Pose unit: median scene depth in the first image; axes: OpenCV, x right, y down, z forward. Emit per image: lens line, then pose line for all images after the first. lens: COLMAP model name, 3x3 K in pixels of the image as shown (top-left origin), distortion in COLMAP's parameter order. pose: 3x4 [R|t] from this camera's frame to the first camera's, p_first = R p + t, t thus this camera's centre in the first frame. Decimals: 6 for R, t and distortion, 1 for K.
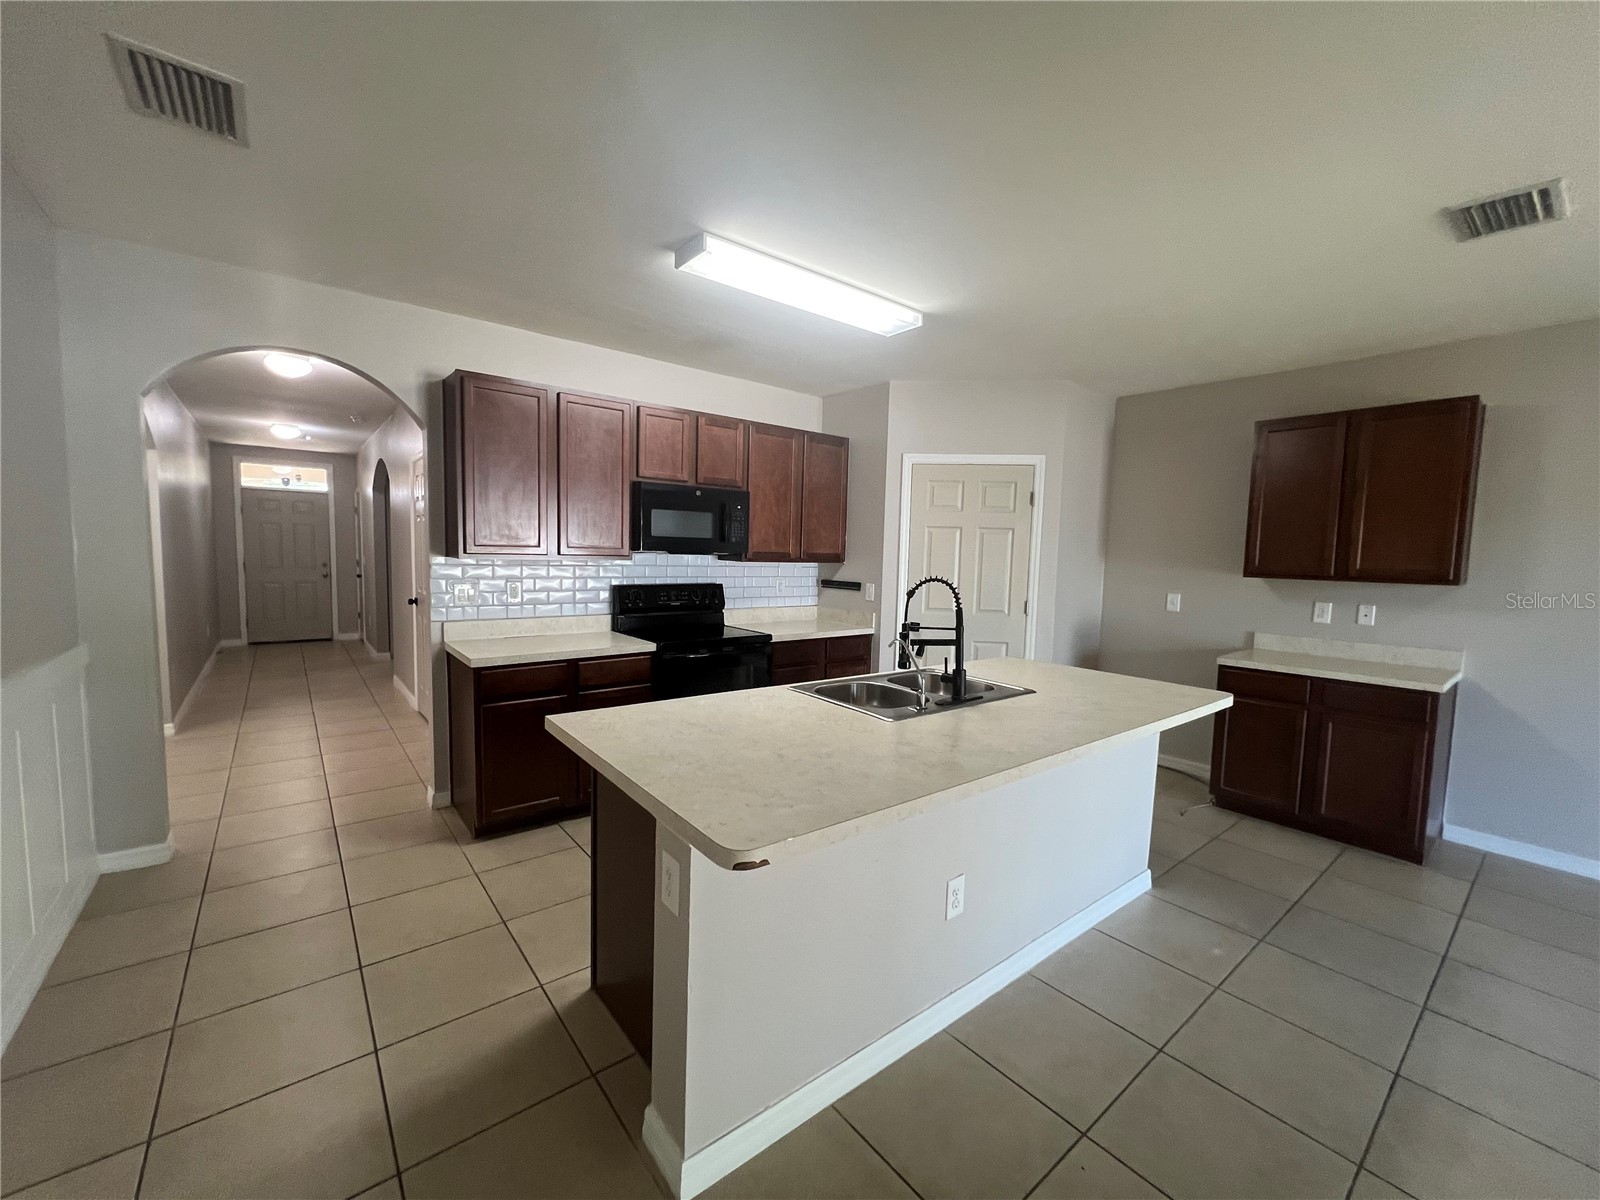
lens RADIAL K [[645.7, 0, 799.8], [0, 645.7, 603.5], [0, 0, 1]] dist [-0.000897, 0.000739]
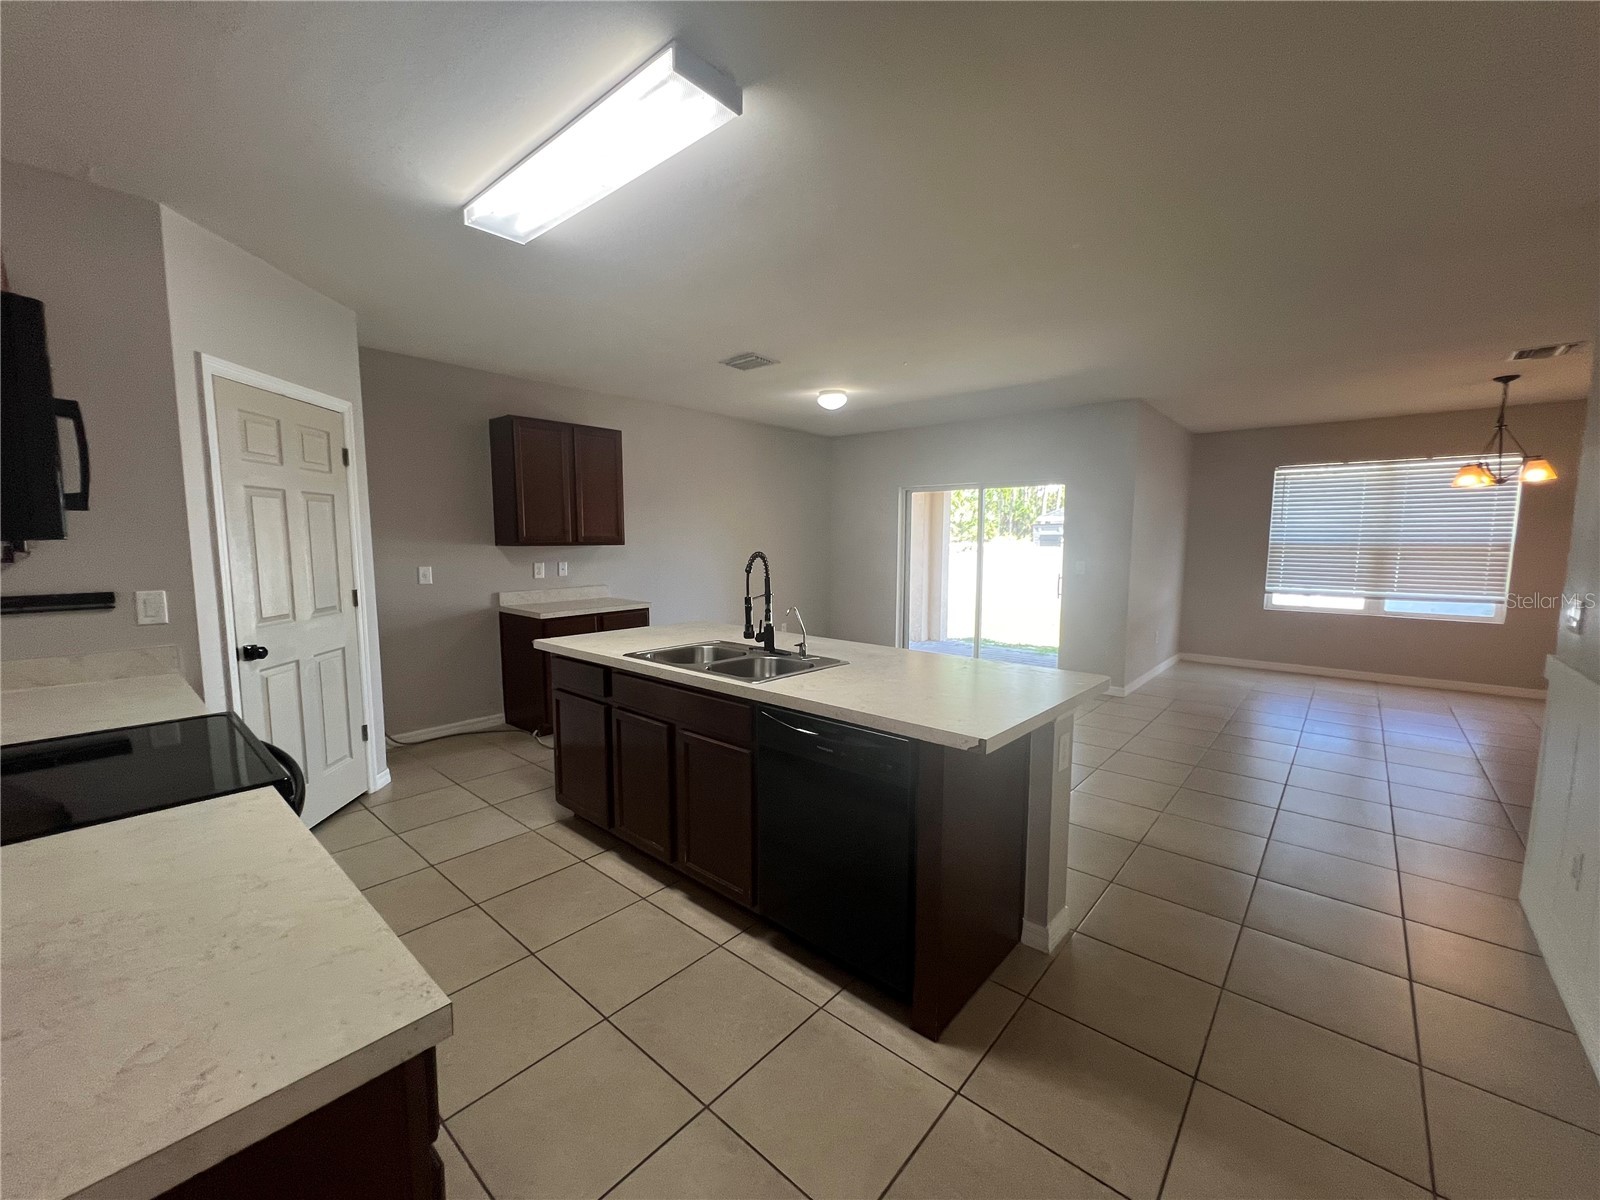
lens RADIAL K [[645.7, 0, 799.8], [0, 645.7, 603.5], [0, 0, 1]] dist [-0.000897, 0.000739]
pose [[-0.173841, -0.126905, 0.976562, -0.582937], [0.072172, 0.987353, 0.141155, -0.067204], [-0.982125, 0.095019, -0.162484, 0.692459]]
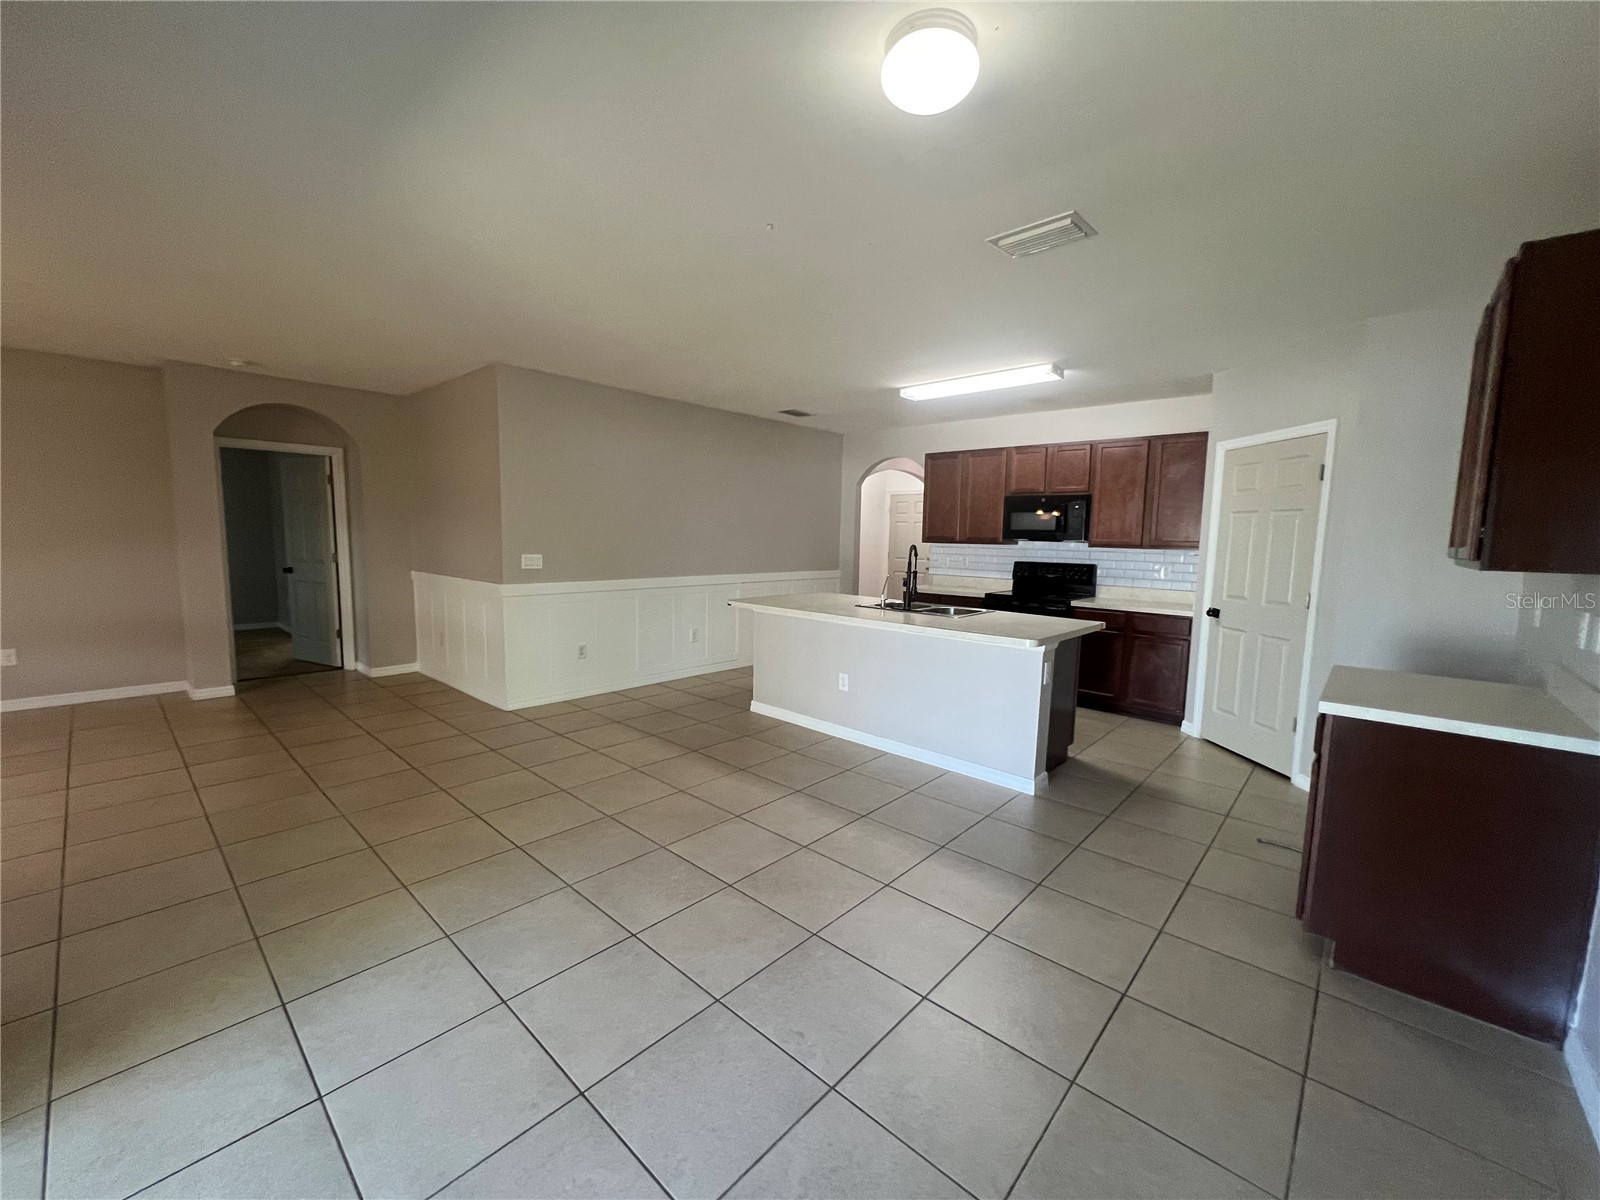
lens RADIAL K [[645.7, 0, 799.8], [0, 645.7, 603.5], [0, 0, 1]] dist [-0.000897, 0.000739]
pose [[0.159105, 0.082931, -0.983772, 1.252021], [-0.098161, 0.992857, 0.067821, 0.020229], [0.982370, 0.085777, 0.166109, 0.229413]]
